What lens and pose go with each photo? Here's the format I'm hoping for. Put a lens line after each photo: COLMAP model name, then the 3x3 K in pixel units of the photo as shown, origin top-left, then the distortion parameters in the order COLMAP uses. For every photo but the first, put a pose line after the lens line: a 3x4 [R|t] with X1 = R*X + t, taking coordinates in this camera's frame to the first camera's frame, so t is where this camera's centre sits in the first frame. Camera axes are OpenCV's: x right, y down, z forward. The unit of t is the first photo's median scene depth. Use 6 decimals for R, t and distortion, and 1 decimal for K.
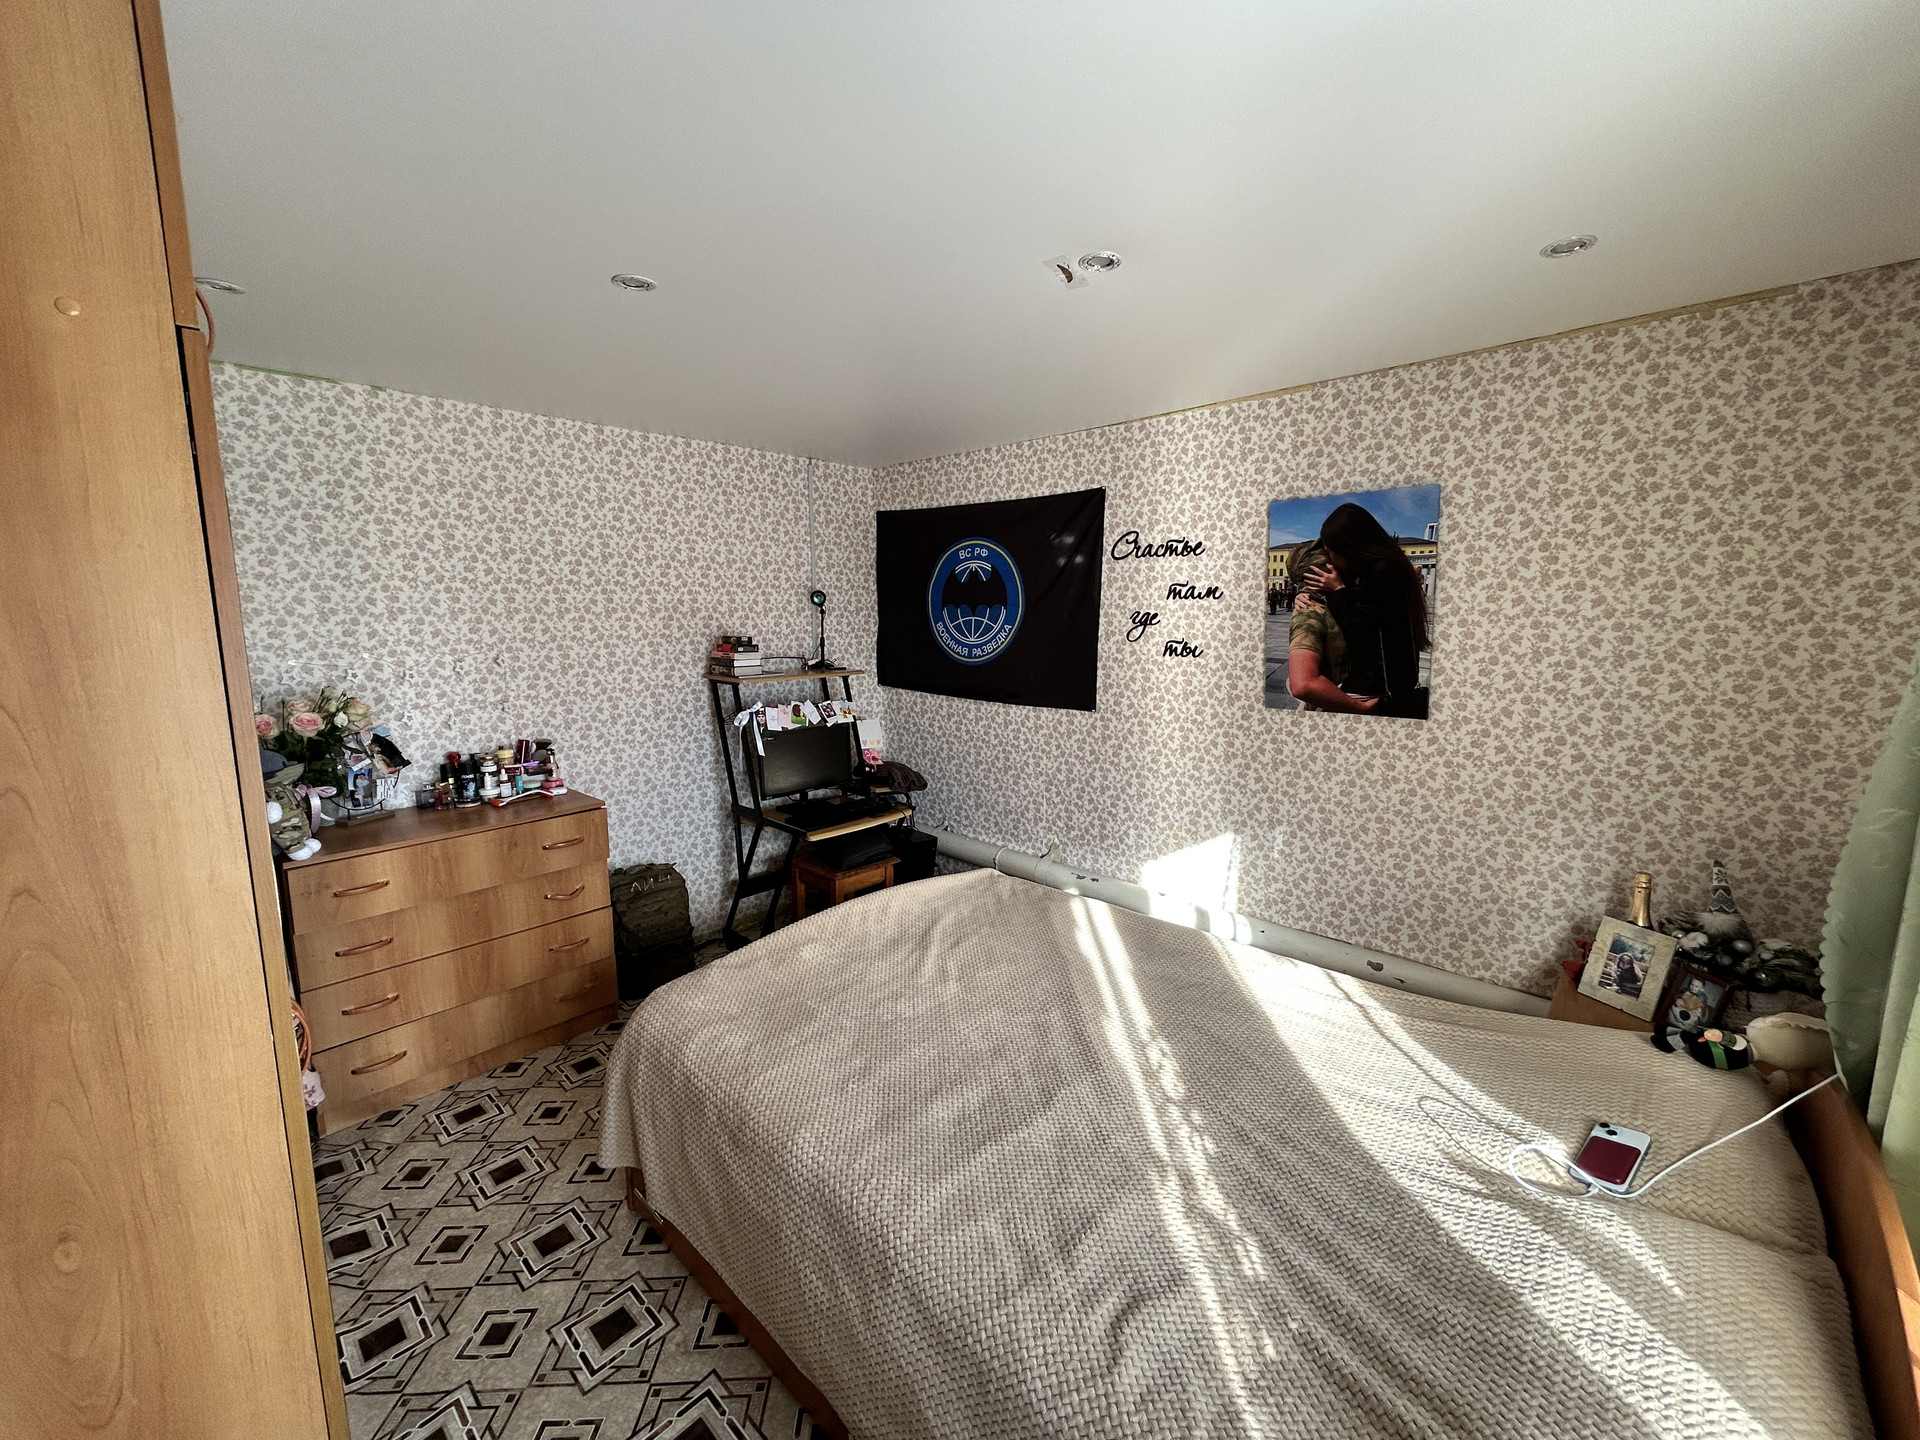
lens RADIAL K [[780.6, 0, 960.0], [0, 780.6, 720.0], [0, 0, 1]] dist [0.001082, 0.005390]
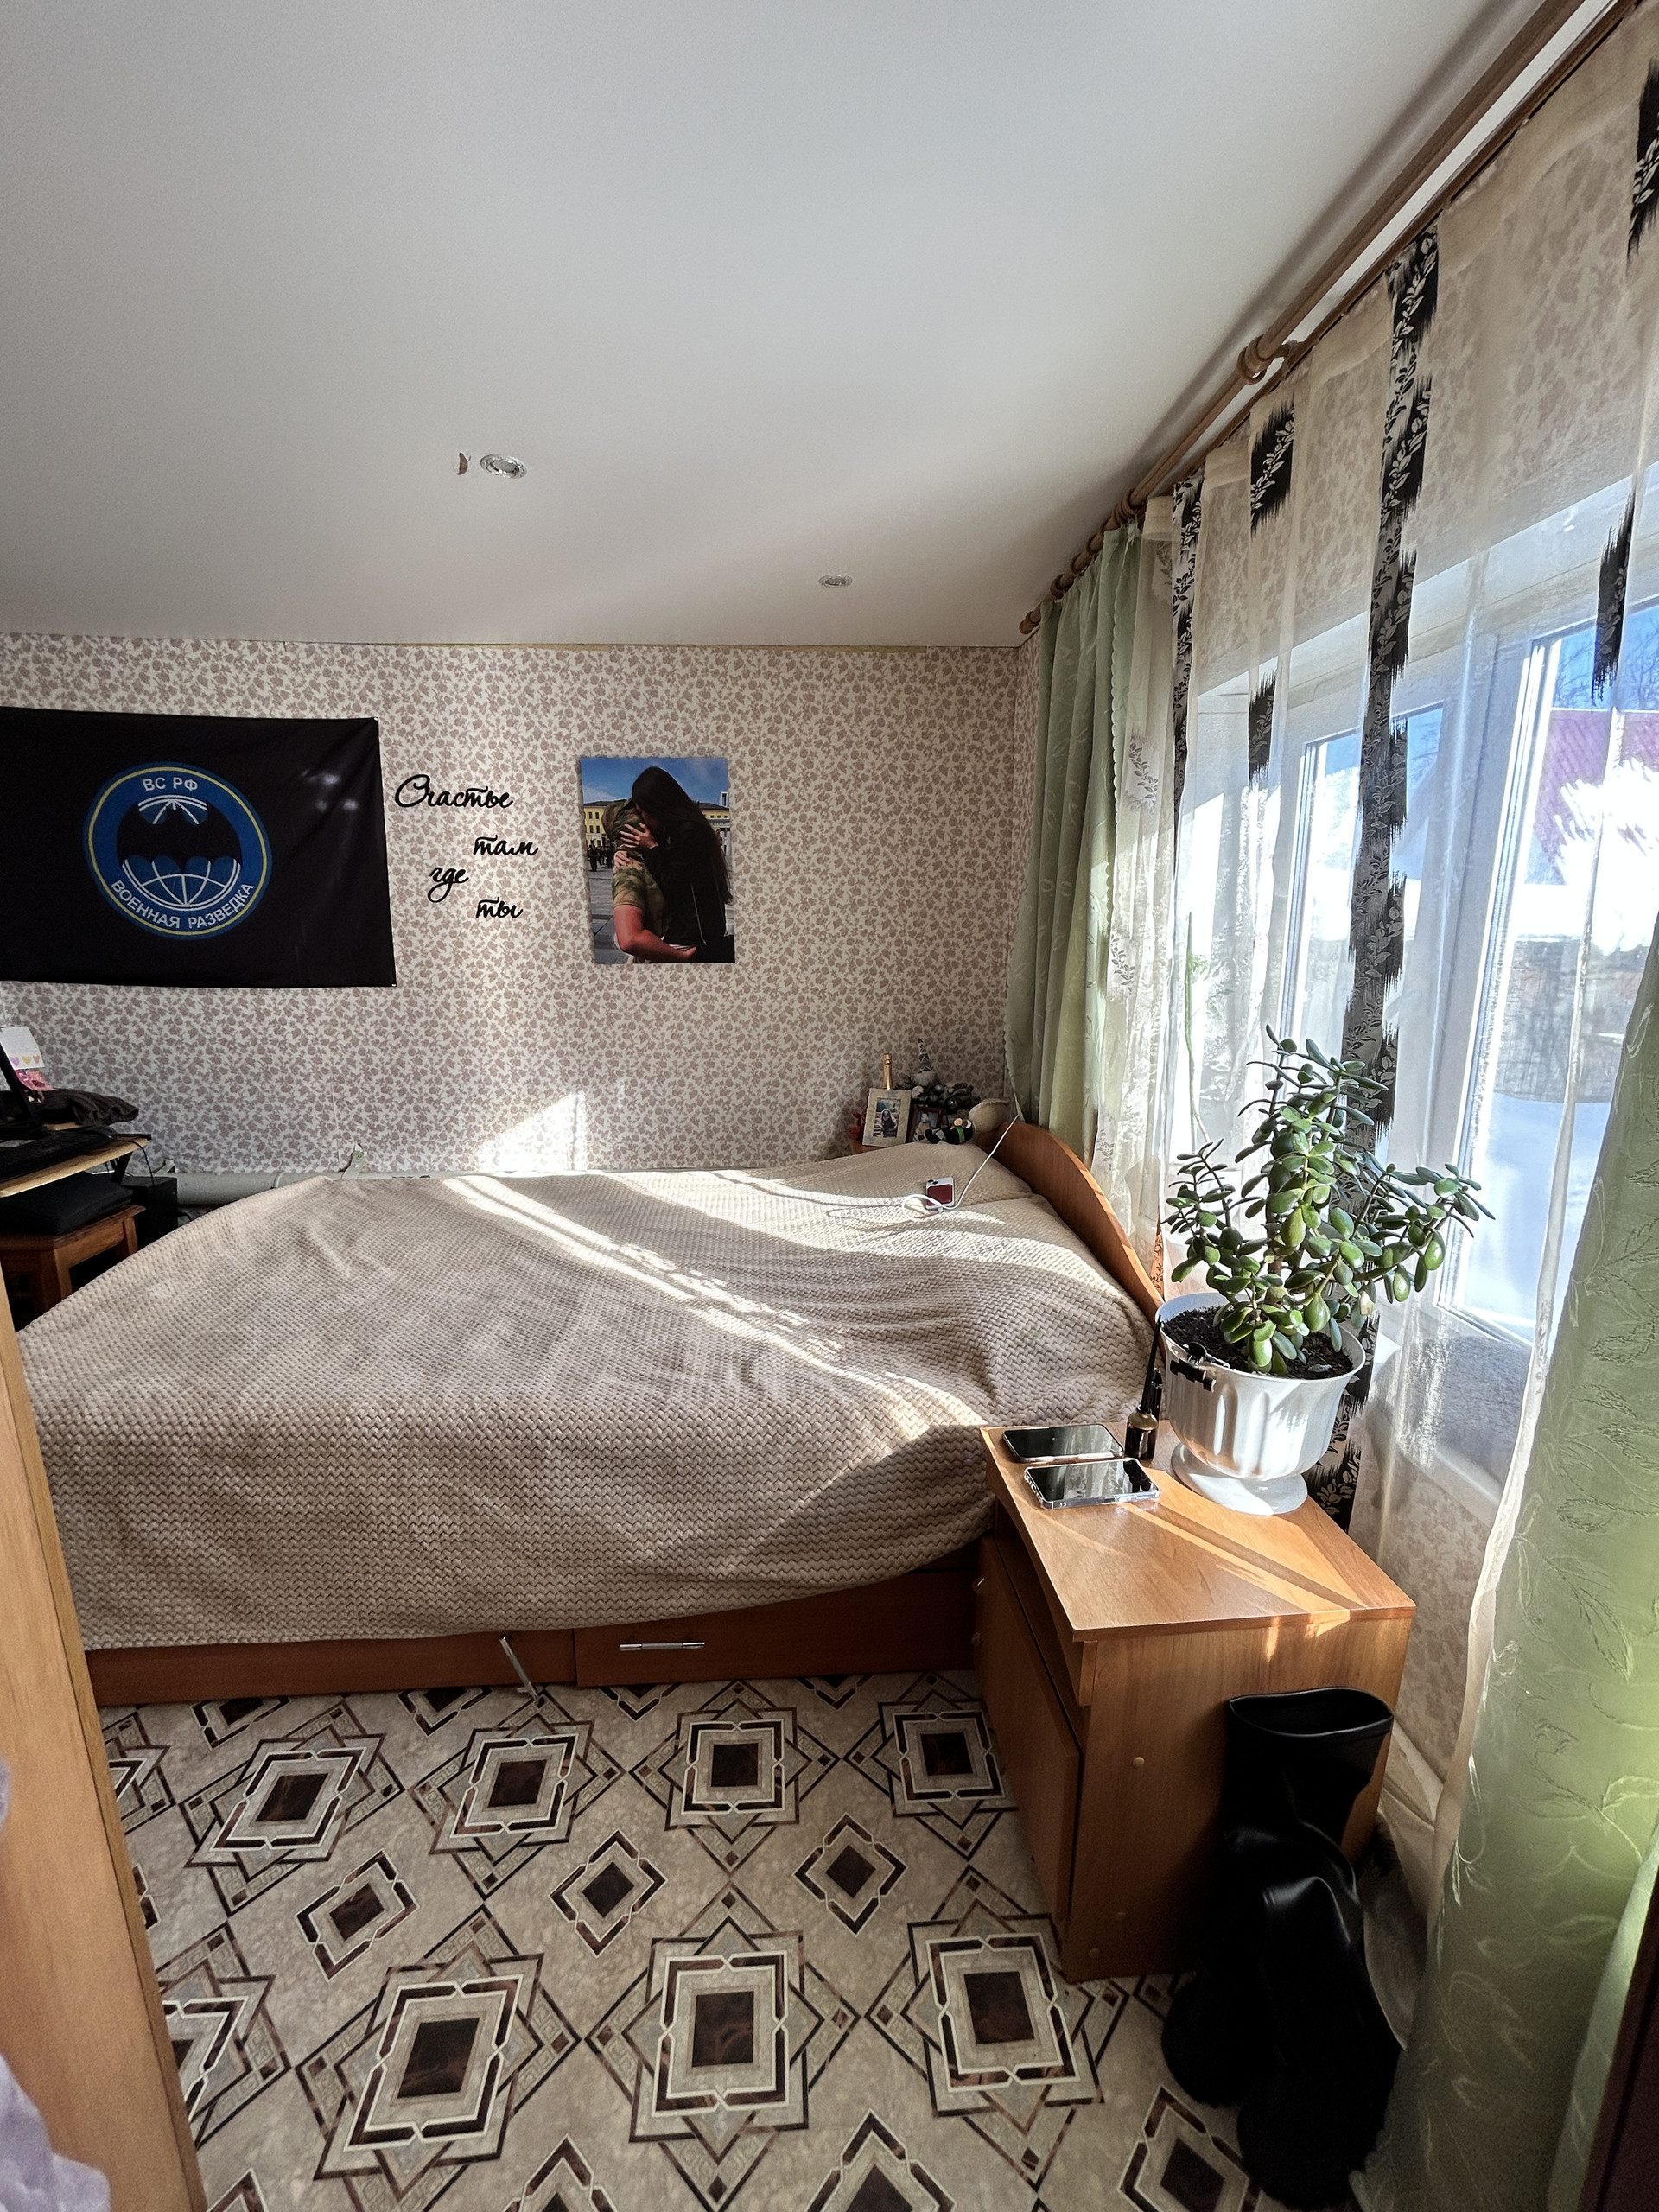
lens RADIAL K [[897.5, 0, 833.7], [0, 897.5, 1108.7], [0, 0, 1]] dist [0.004493, -0.000683]
pose [[0.686861, -0.148866, 0.711380, -0.262542], [0.099013, 0.988839, 0.111328, 0.071575], [-0.720013, -0.006031, 0.693935, -0.048202]]
